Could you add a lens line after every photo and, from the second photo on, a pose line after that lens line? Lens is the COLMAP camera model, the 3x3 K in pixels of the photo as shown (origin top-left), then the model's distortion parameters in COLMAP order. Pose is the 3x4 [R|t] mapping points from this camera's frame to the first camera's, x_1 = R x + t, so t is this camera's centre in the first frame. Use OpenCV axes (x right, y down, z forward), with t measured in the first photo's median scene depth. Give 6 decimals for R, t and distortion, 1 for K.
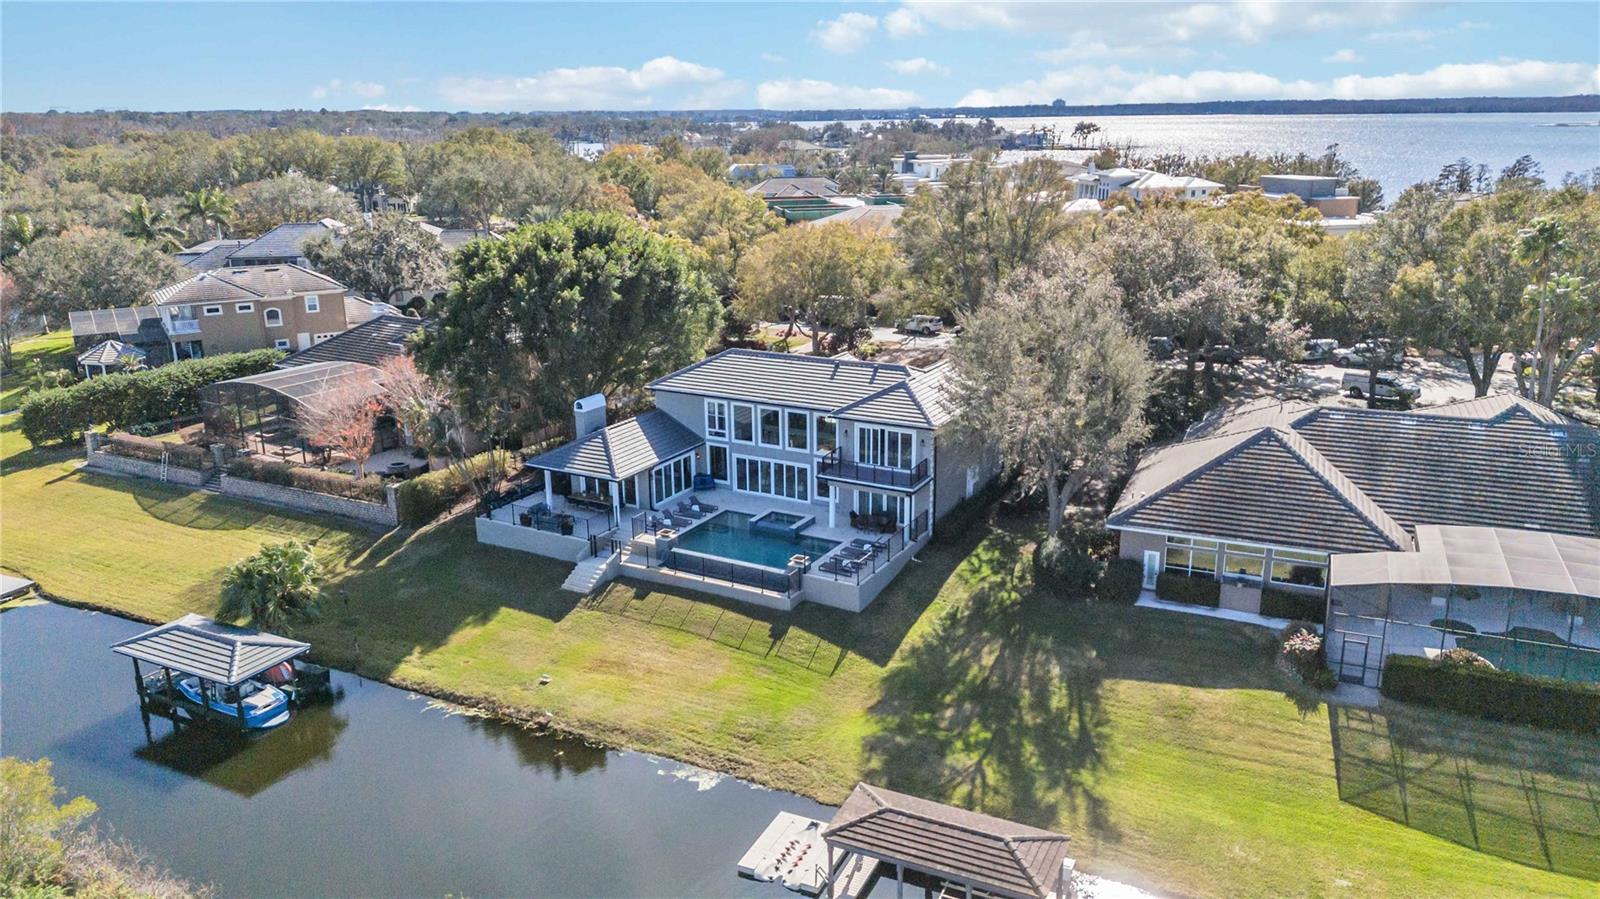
lens RADIAL K [[1166.3, 0, 799.9], [0, 1166.3, 459.0], [0, 0, 1]] dist [0.107561, -0.122211]
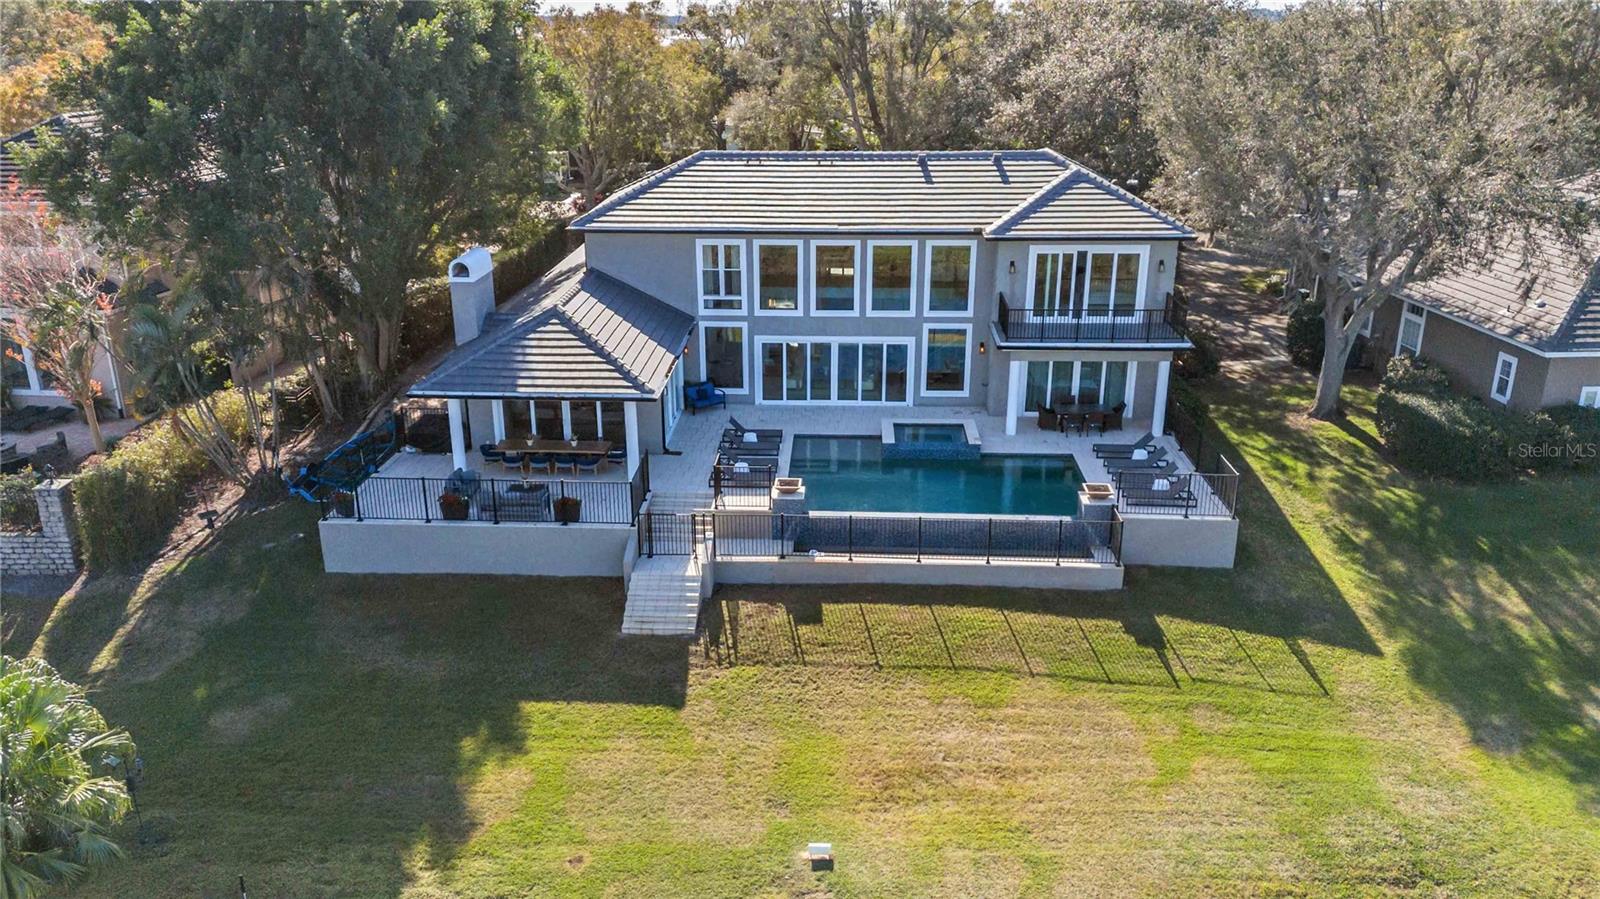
lens RADIAL K [[1212.2, 0, 797.4], [0, 1212.2, 456.7], [0, 0, 1]] dist [0.053897, -0.007589]
pose [[0.891751, -0.141069, 0.429977, -0.323827], [0.121065, 0.989906, 0.073690, 0.013074], [-0.436032, -0.013657, 0.899828, 0.514928]]
